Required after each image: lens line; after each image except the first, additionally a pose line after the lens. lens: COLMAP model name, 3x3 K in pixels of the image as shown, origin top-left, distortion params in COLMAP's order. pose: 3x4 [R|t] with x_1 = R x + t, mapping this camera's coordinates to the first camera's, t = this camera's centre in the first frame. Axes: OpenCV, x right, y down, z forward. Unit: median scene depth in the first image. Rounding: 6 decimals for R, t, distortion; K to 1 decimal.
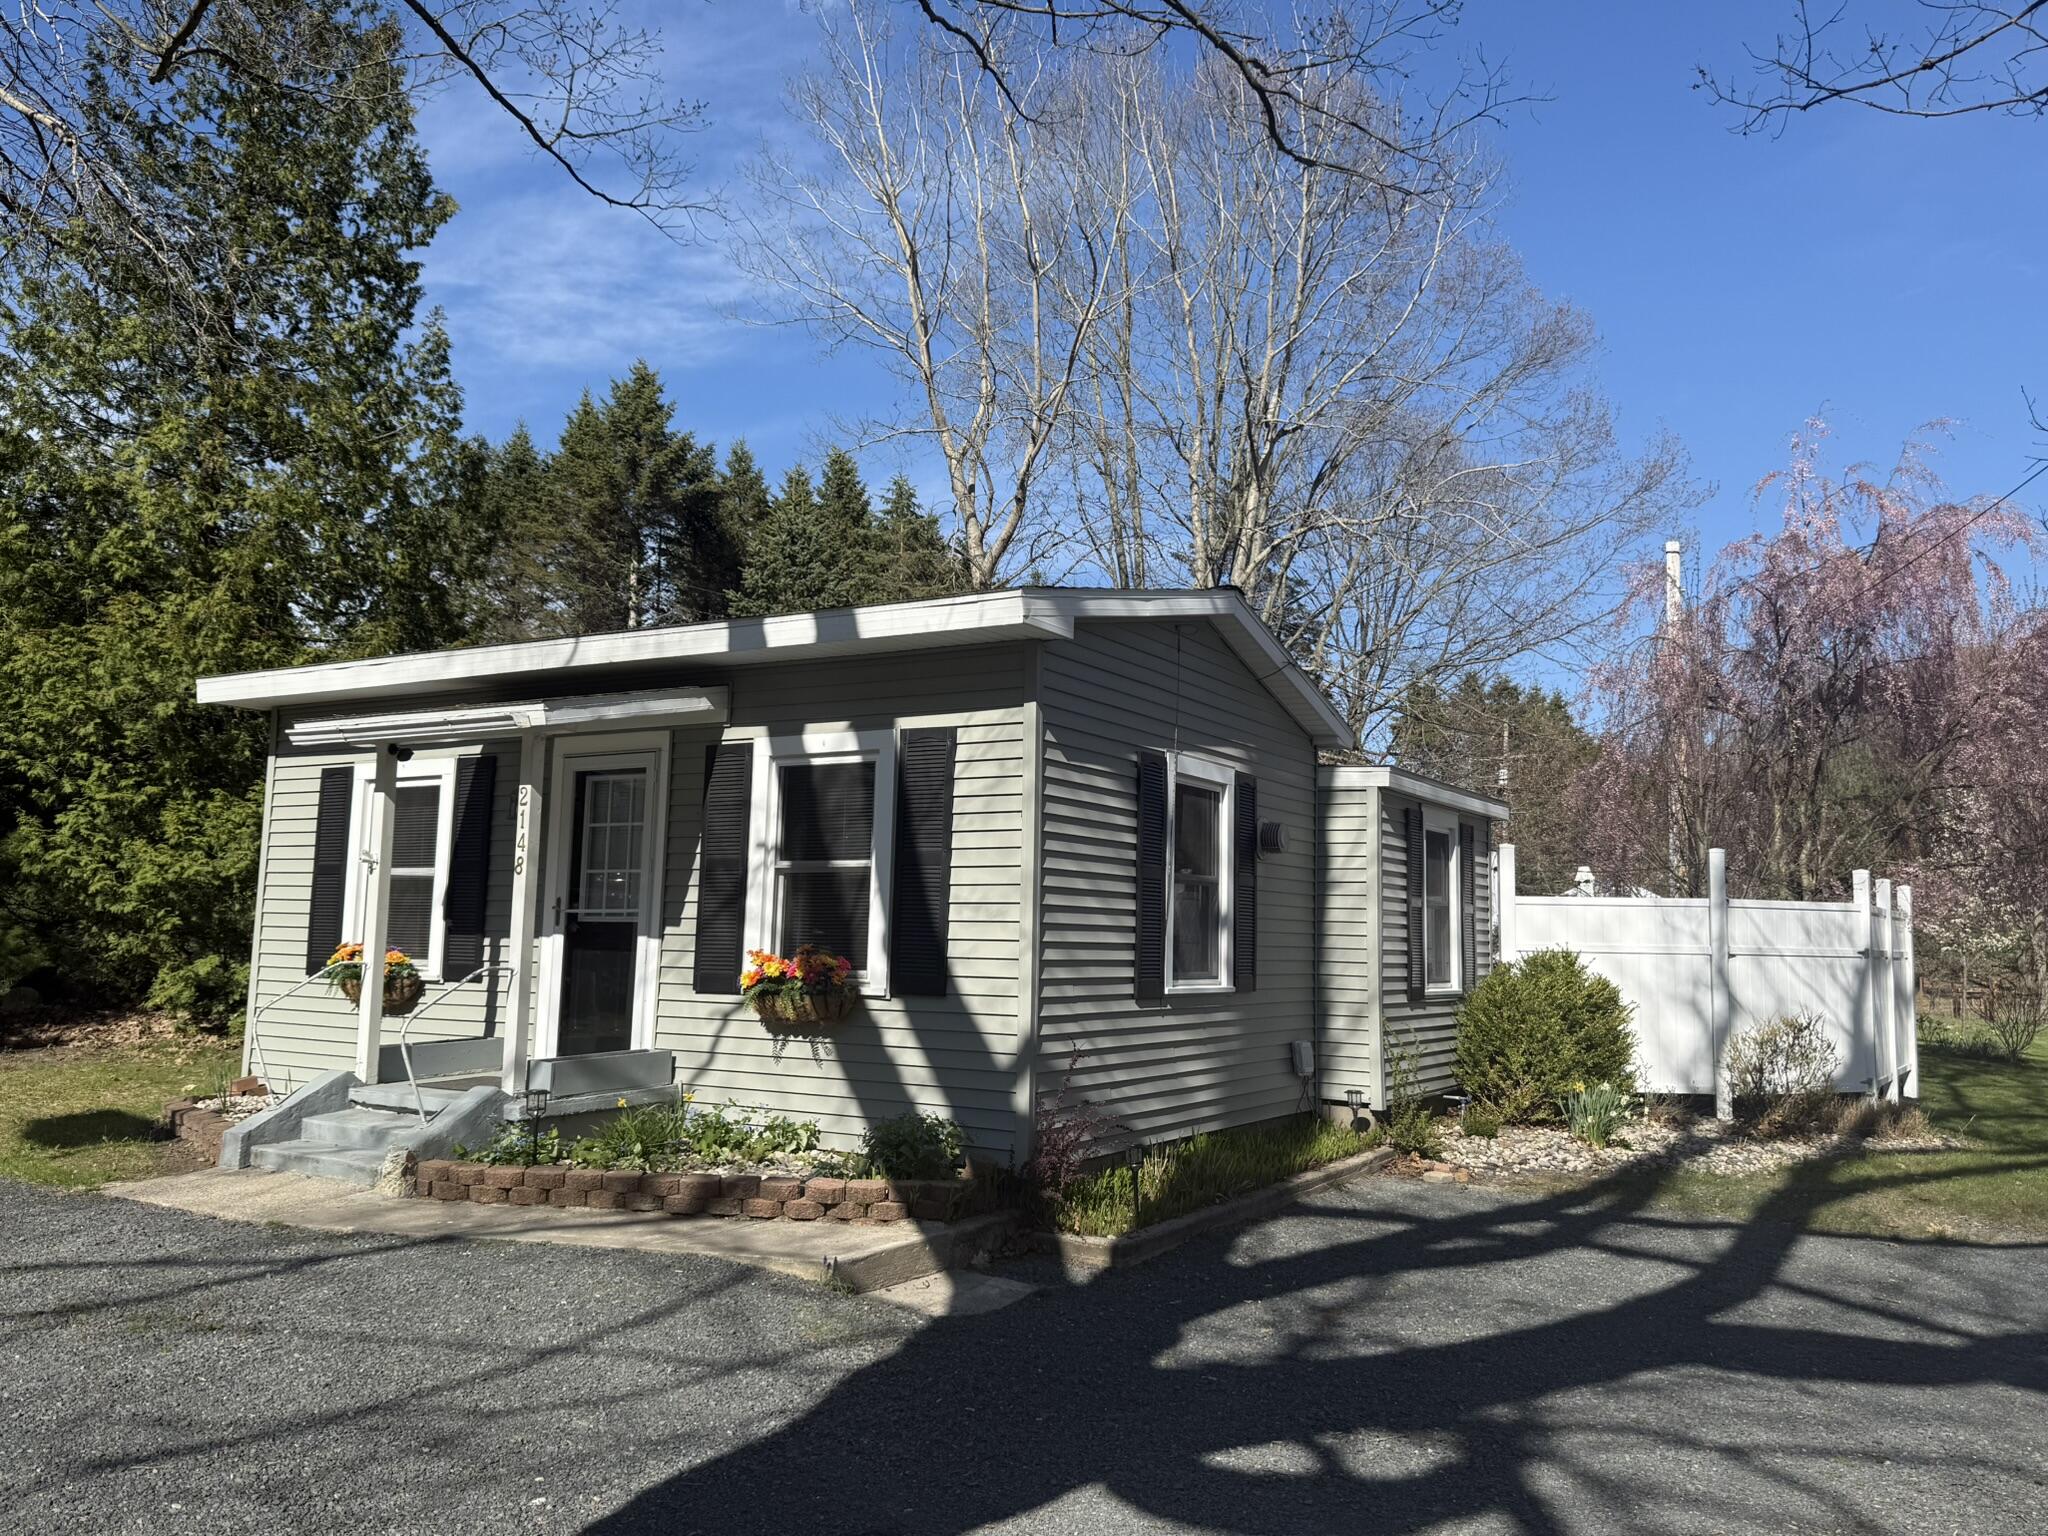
lens RADIAL K [[1548.4, 0, 1018.0], [0, 1548.4, 772.1], [0, 0, 1]] dist [0.146300, -0.266197]
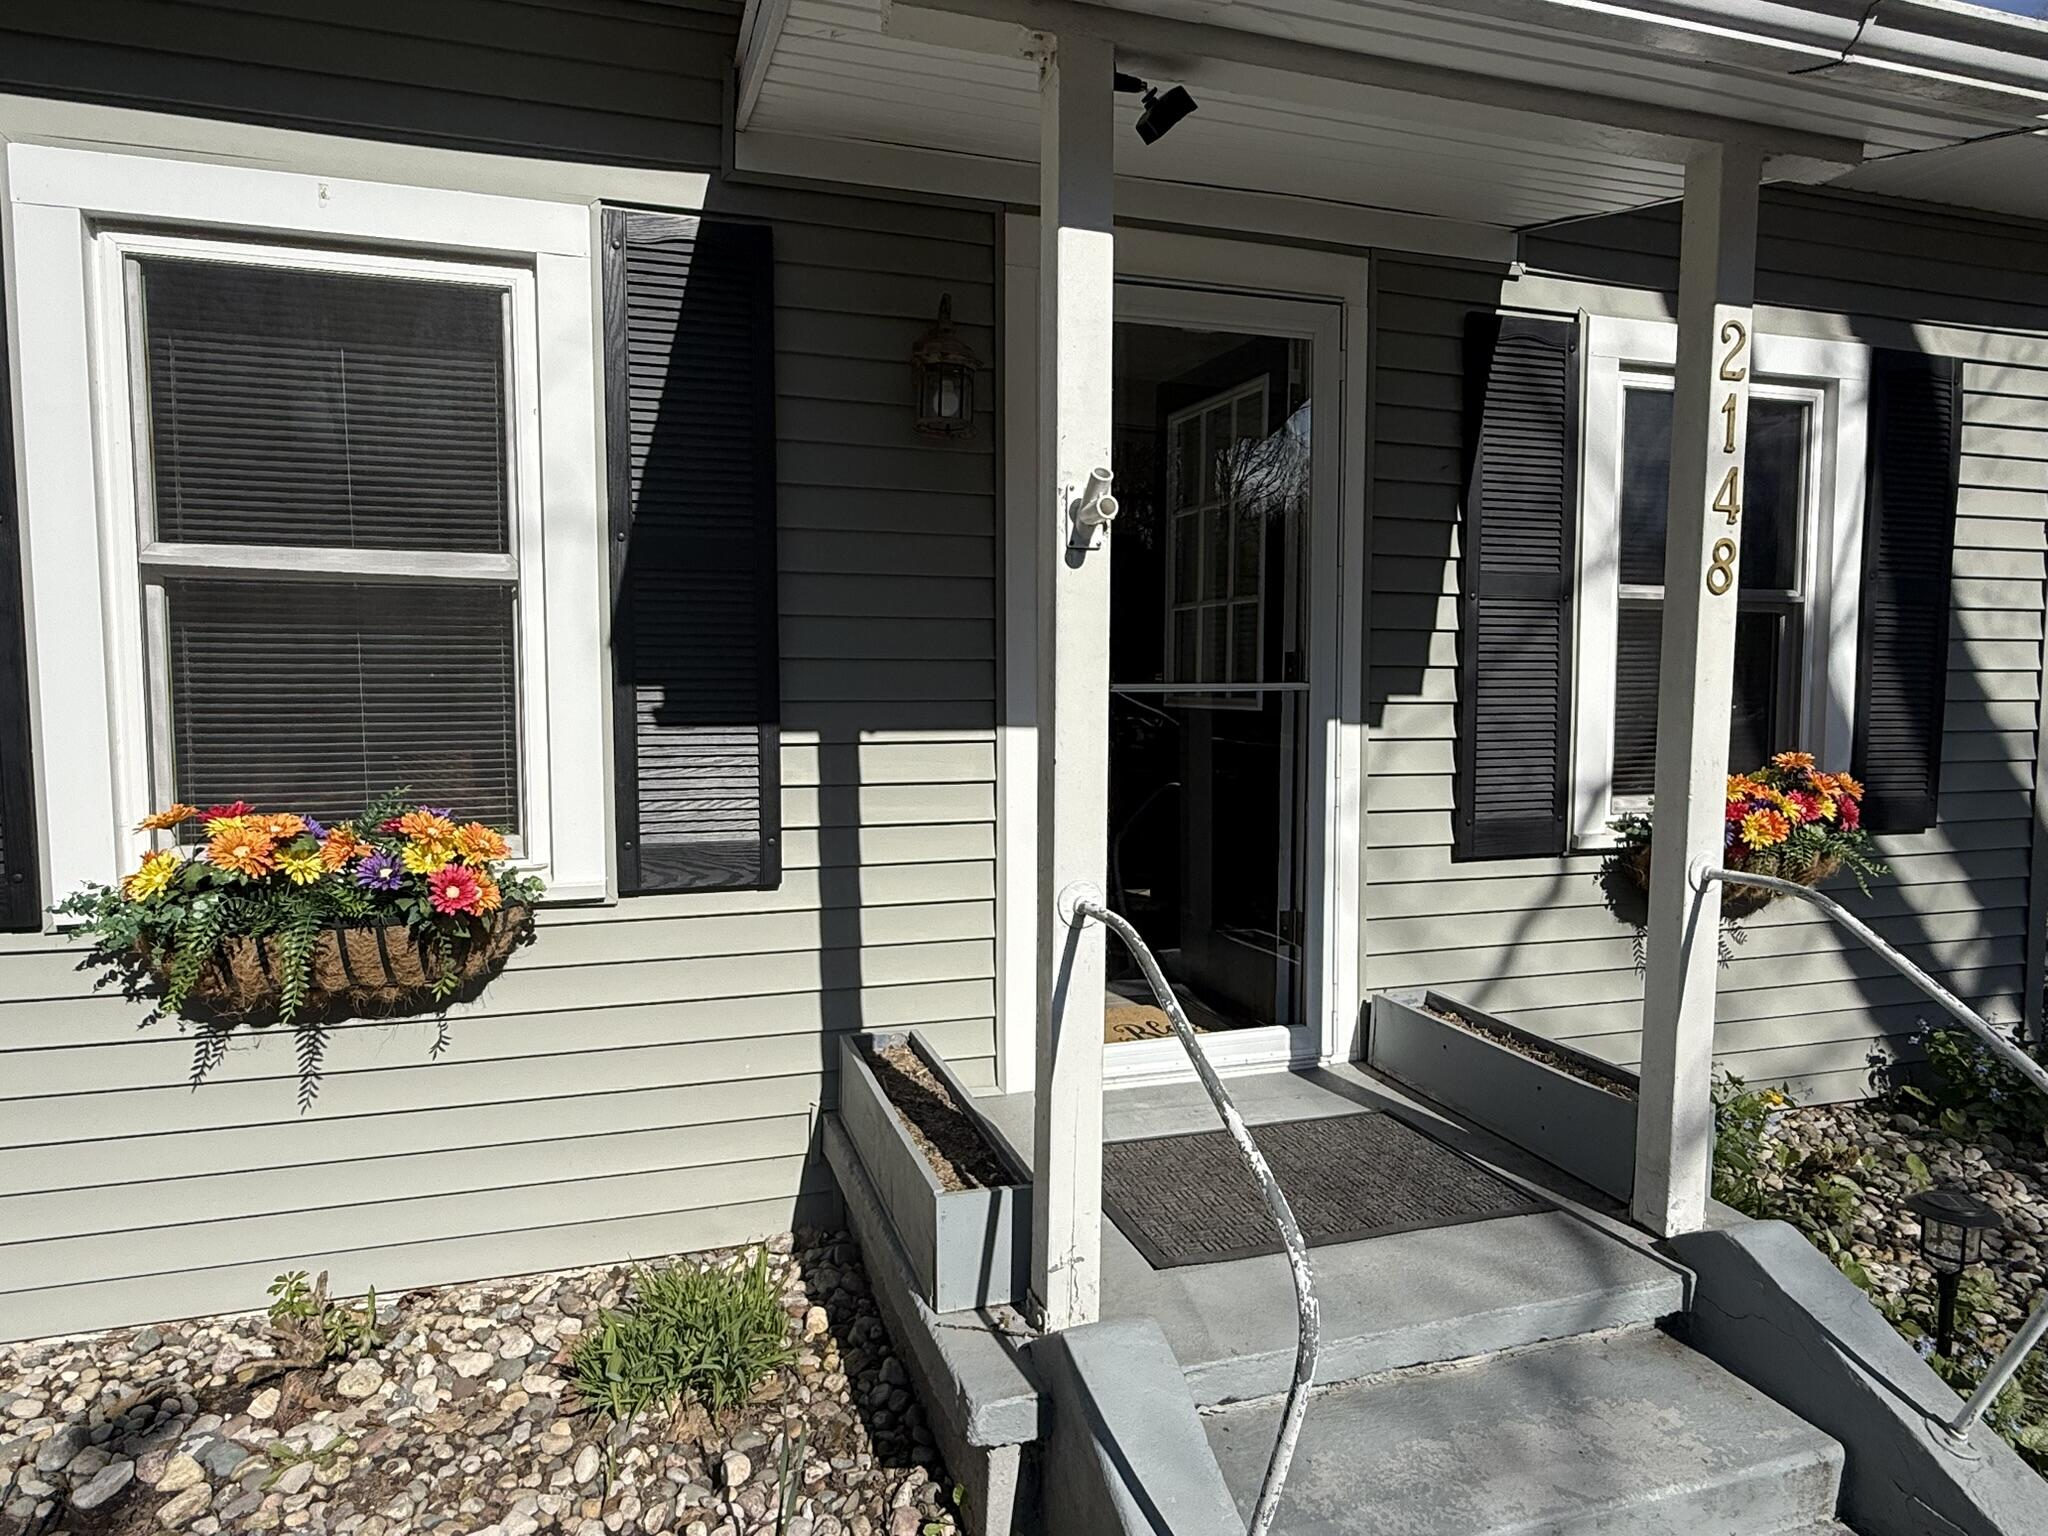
lens RADIAL K [[1238.5, 0, 1024.0], [0, 1238.5, 768.0], [0, 0, 1]] dist [-0.003918, 0.000323]
pose [[0.659724, -0.073649, 0.747890, -0.469274], [-0.069239, 0.984997, 0.158075, 0.053935], [-0.748312, -0.156068, 0.644727, 0.716990]]
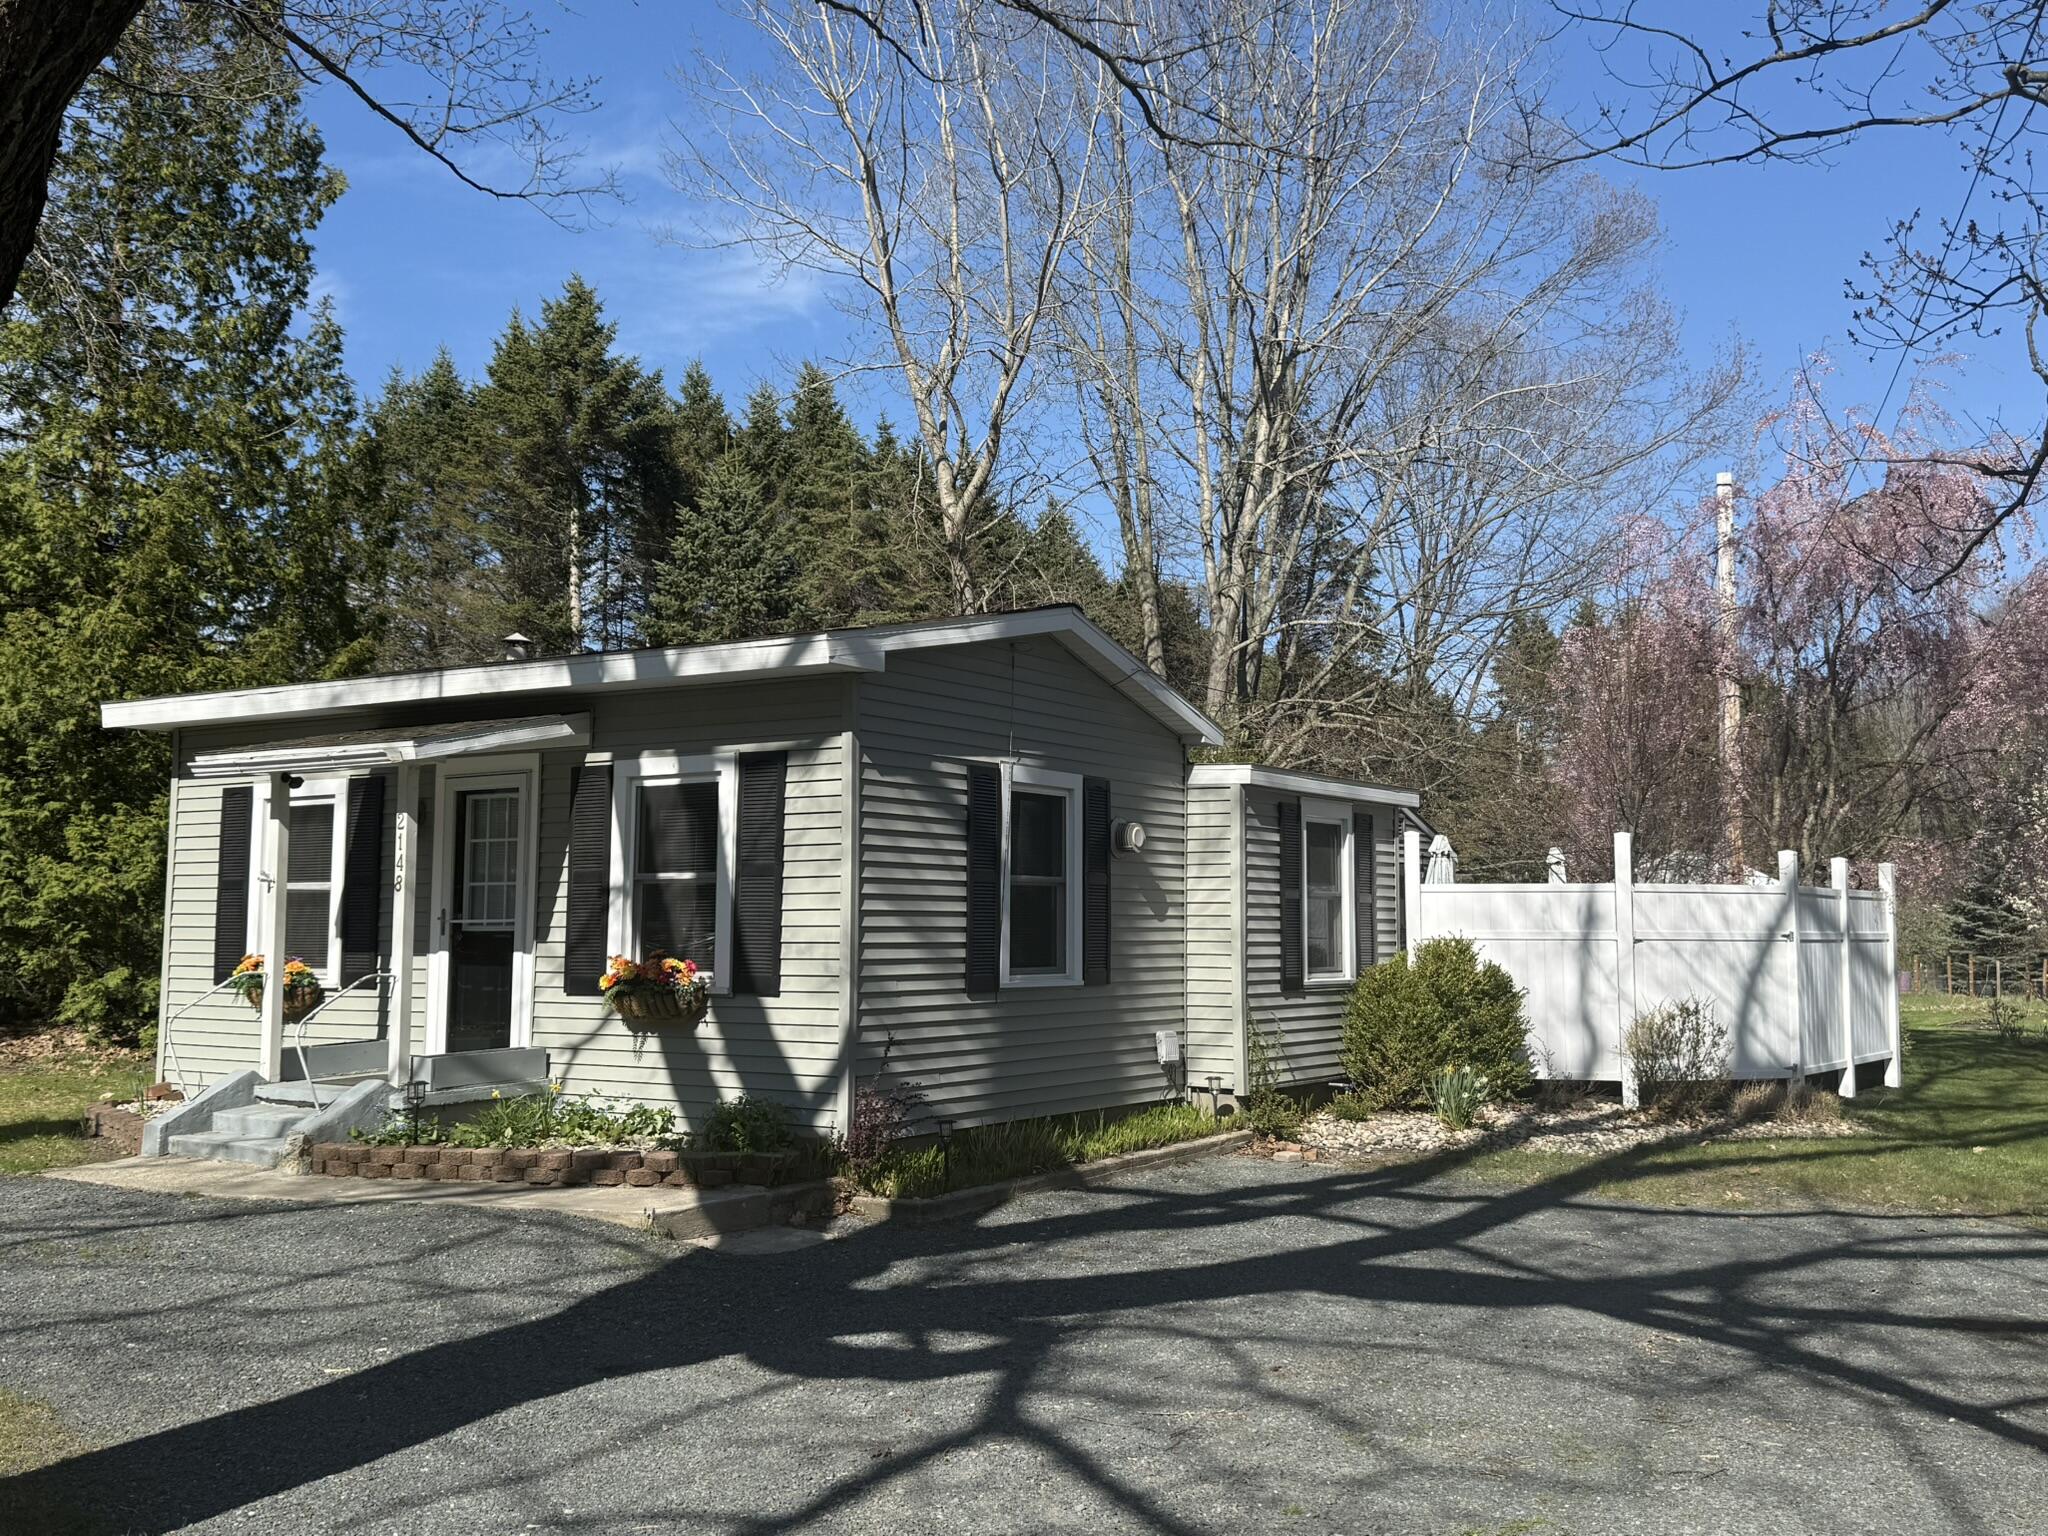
lens RADIAL K [[1927.1, 0, 1024.0], [0, 1927.1, 768.0], [0, 0, 1]] dist [0.175178, -0.346292]
pose [[0.999241, -0.021161, -0.032693, 0.133172], [0.021913, 0.999499, 0.022838, -0.034114], [0.032194, -0.023537, 0.999204, -0.286250]]
